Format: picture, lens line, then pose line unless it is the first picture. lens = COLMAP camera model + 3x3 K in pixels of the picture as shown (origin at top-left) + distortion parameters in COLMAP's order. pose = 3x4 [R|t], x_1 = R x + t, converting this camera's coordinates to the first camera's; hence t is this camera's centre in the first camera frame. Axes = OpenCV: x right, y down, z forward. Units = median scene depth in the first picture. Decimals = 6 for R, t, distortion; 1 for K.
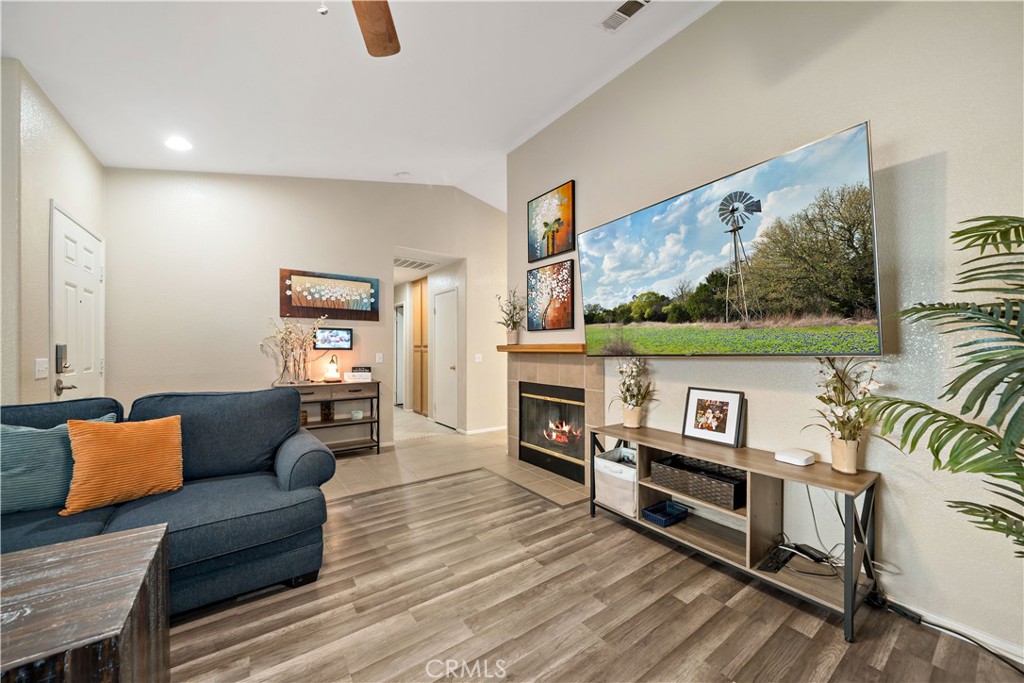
lens RADIAL K [[381.9, 0, 512.0], [0, 381.9, 349.0], [0, 0, 1]] dist [-0.000695, -0.000120]
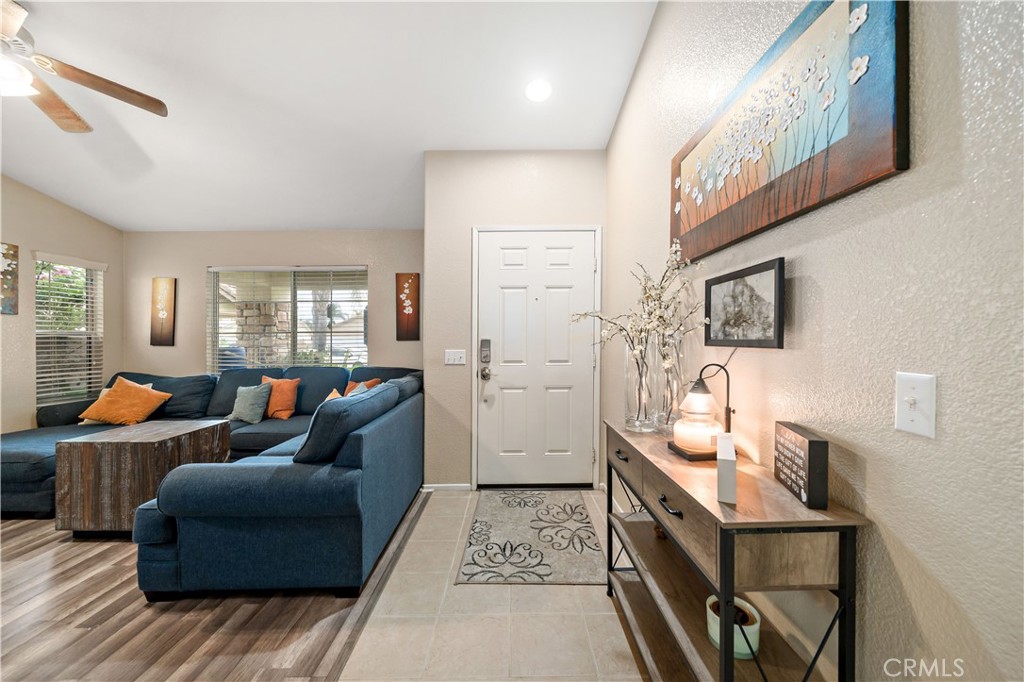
lens RADIAL K [[381.9, 0, 512.0], [0, 381.9, 348.5], [0, 0, 1]] dist [-0.000695, -0.000120]
pose [[-0.572665, 0.017317, -0.819607, -0.200887], [0.002094, 0.999805, 0.019661, -0.004480], [0.819787, 0.009543, -0.572589, 1.545623]]
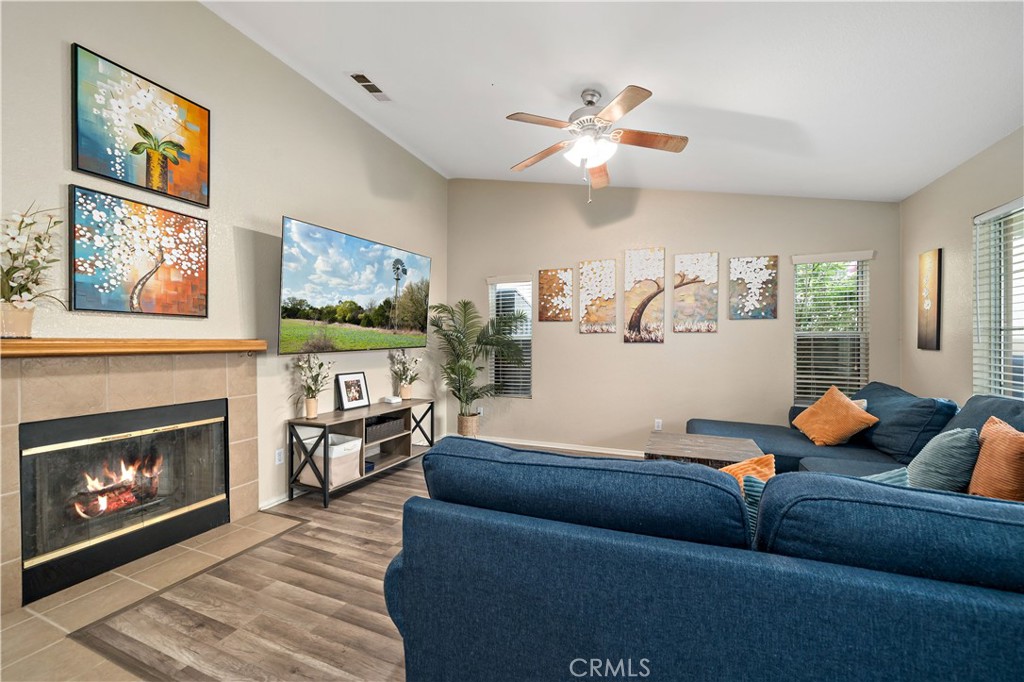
lens RADIAL K [[407.1, 0, 512.0], [0, 407.1, 341.0], [0, 0, 1]] dist [-0.001682, -0.000225]
pose [[-0.532940, 0.003739, 0.846145, -0.953405], [0.000476, 0.999991, -0.004119, -0.007854], [-0.846153, -0.001792, -0.532937, 1.117375]]
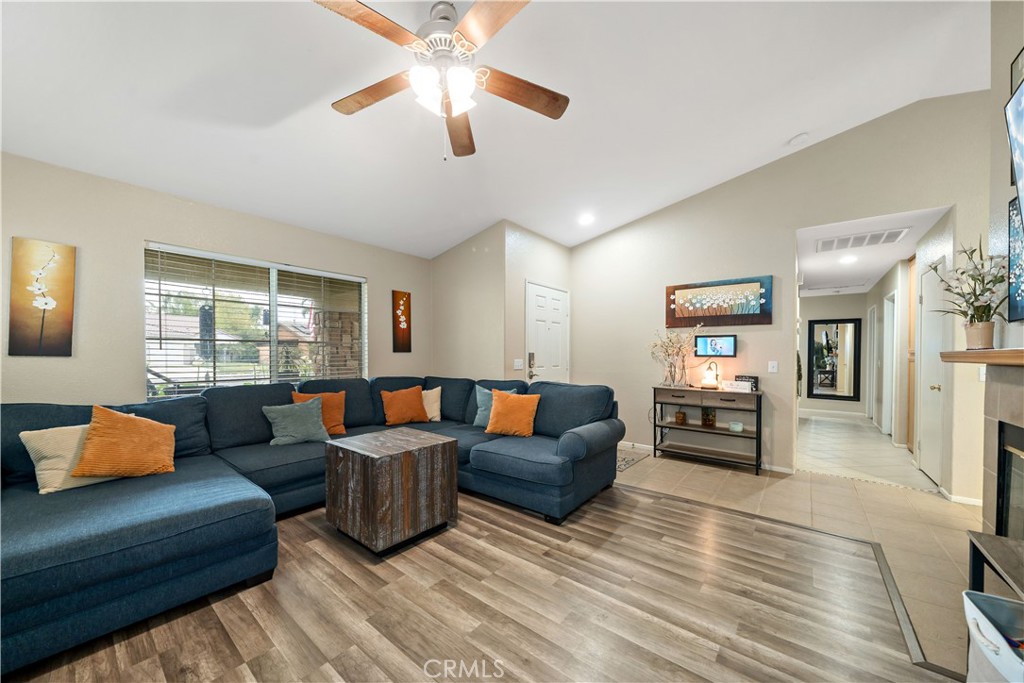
lens RADIAL K [[361.6, 0, 501.9], [0, 361.6, 361.2], [0, 0, 1]] dist [-0.001180, -0.000042]
pose [[0.257470, 0.019809, -0.966083, 0.460548], [-0.007068, 0.999802, 0.018617, -0.000915], [0.966260, 0.002035, 0.257559, 0.327400]]
